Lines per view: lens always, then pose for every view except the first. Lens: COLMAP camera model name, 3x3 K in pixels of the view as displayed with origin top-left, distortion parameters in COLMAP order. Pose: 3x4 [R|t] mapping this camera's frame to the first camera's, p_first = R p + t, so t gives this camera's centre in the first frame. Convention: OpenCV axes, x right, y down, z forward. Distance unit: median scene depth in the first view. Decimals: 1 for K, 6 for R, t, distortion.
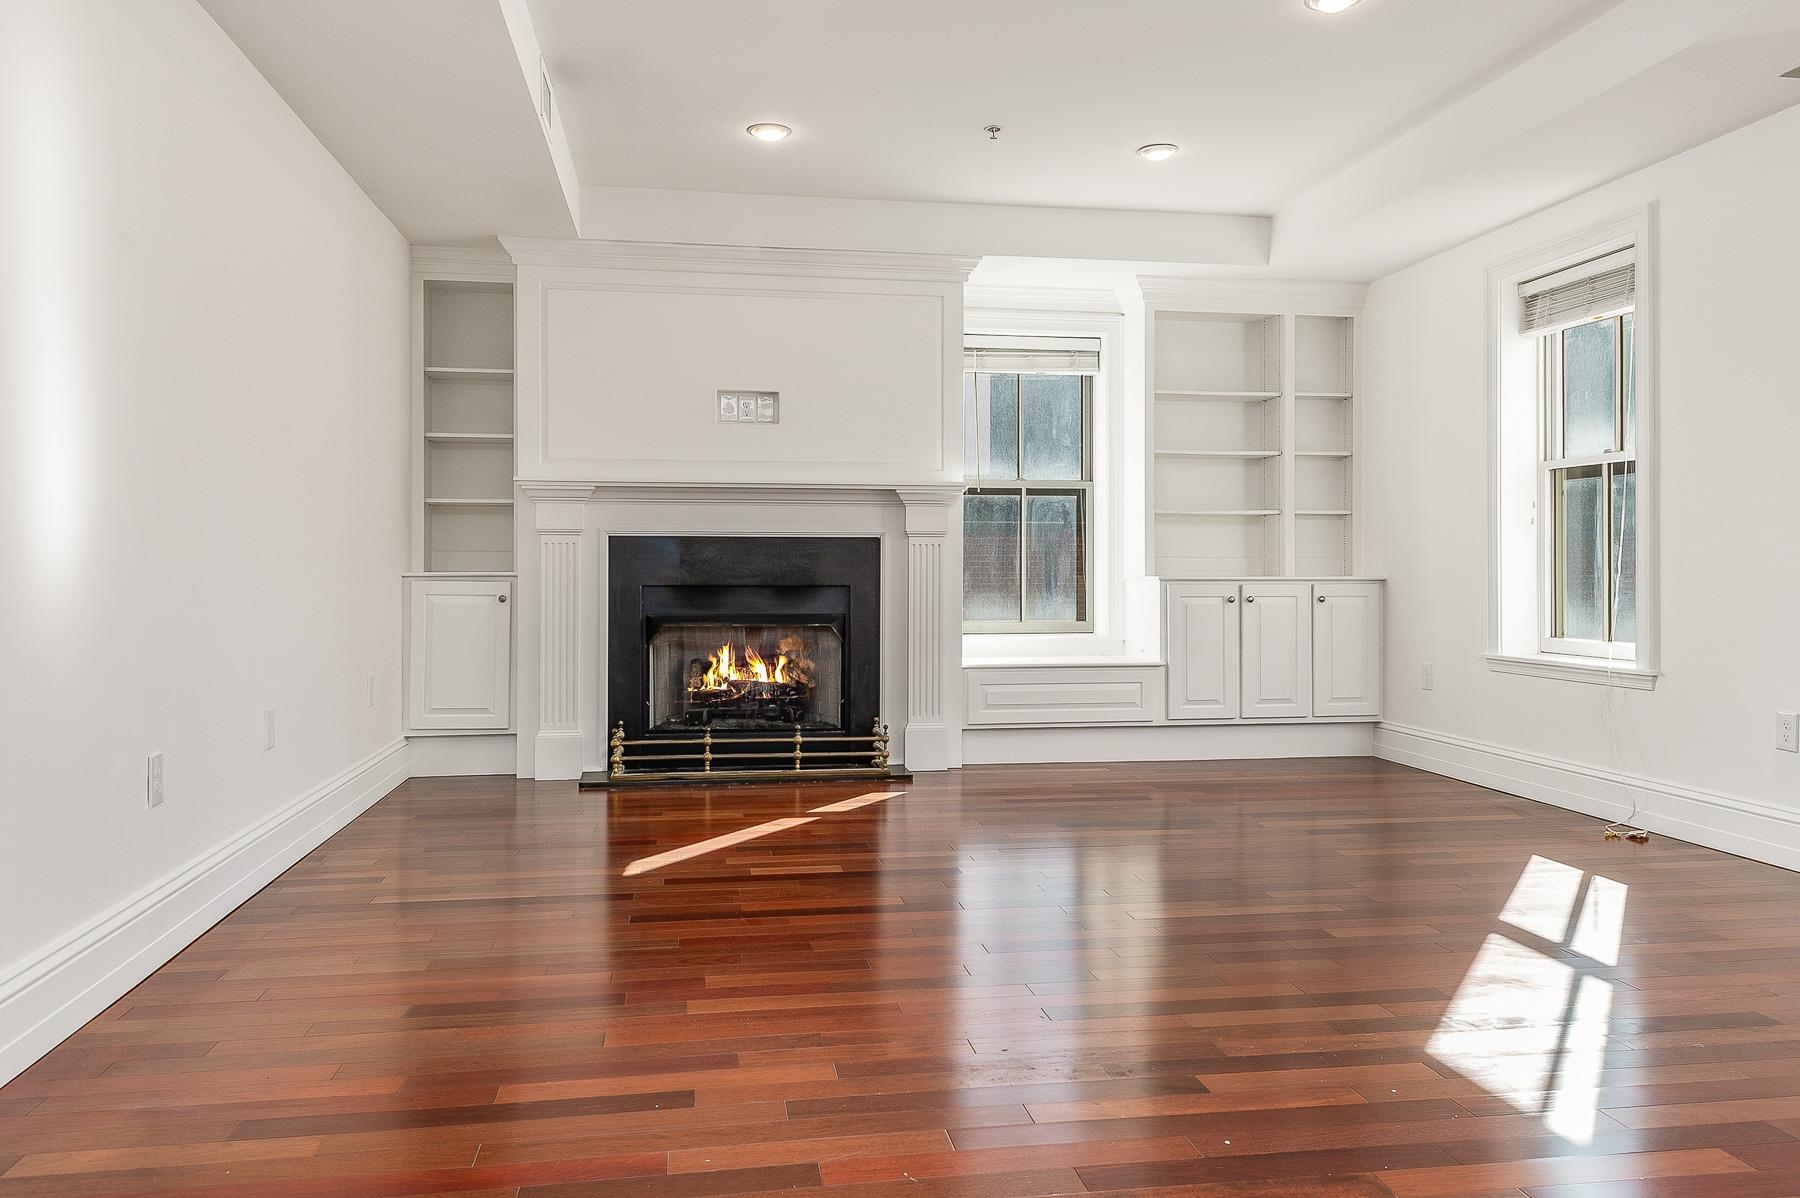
lens RADIAL K [[1326.9, 0, 870.6], [0, 1326.9, 565.2], [0, 0, 1]] dist [0.029838, -0.006301]
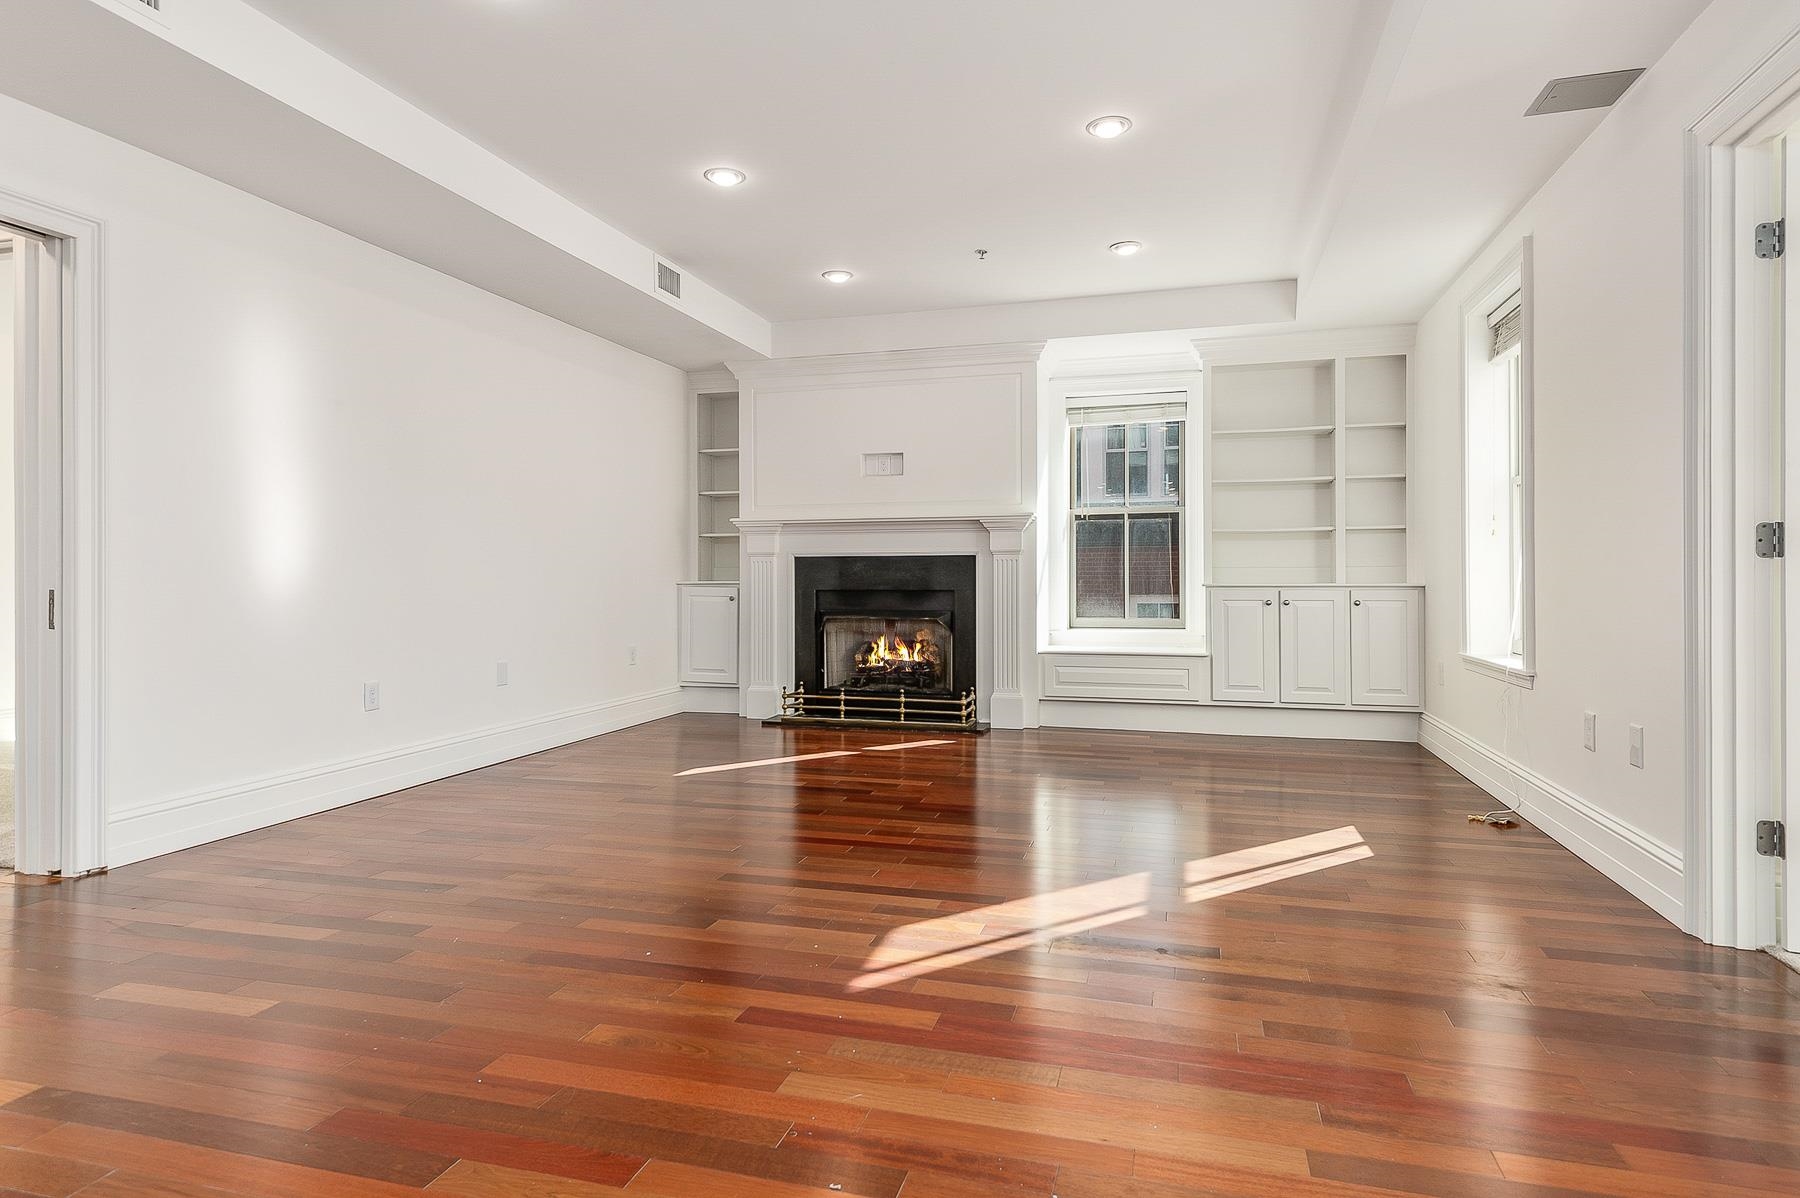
lens RADIAL K [[1020.7, 0, 891.9], [0, 1020.7, 570.1], [0, 0, 1]] dist [0.028005, -0.004346]
pose [[0.897392, -0.006962, -0.441180, 0.393032], [0.004734, 0.999970, -0.006151, 0.000653], [0.441209, 0.003431, 0.897398, 0.024836]]
